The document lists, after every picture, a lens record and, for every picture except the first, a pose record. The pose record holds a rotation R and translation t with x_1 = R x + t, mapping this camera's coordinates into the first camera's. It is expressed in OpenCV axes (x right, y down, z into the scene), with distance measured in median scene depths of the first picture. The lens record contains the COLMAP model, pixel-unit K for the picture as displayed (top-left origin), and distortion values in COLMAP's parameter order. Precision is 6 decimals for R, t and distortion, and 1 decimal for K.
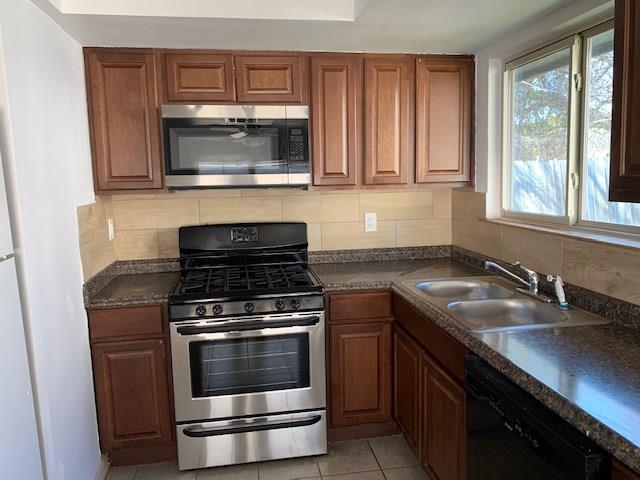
lens RADIAL K [[496.6, 0, 319.9], [0, 496.6, 241.7], [0, 0, 1]] dist [0.054908, -0.038390]
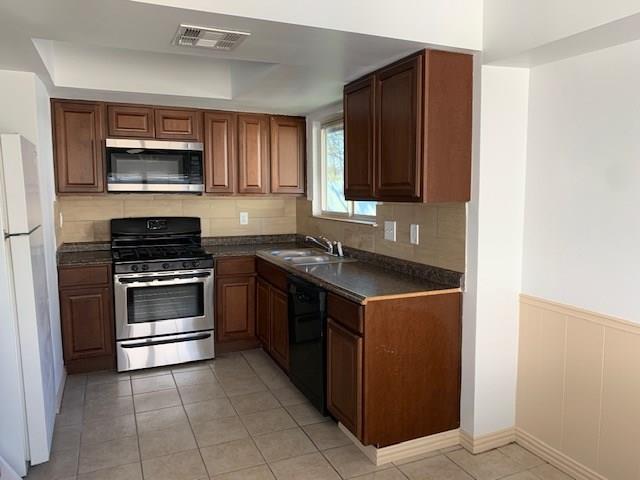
lens RADIAL K [[496.6, 0, 318.0], [0, 496.6, 240.0], [0, 0, 1]] dist [0.054908, -0.038390]
pose [[0.973653, 0.002158, 0.228023, -0.027688], [0.006159, 0.999342, -0.035757, 0.098482], [-0.227950, 0.036220, 0.972999, -0.633867]]
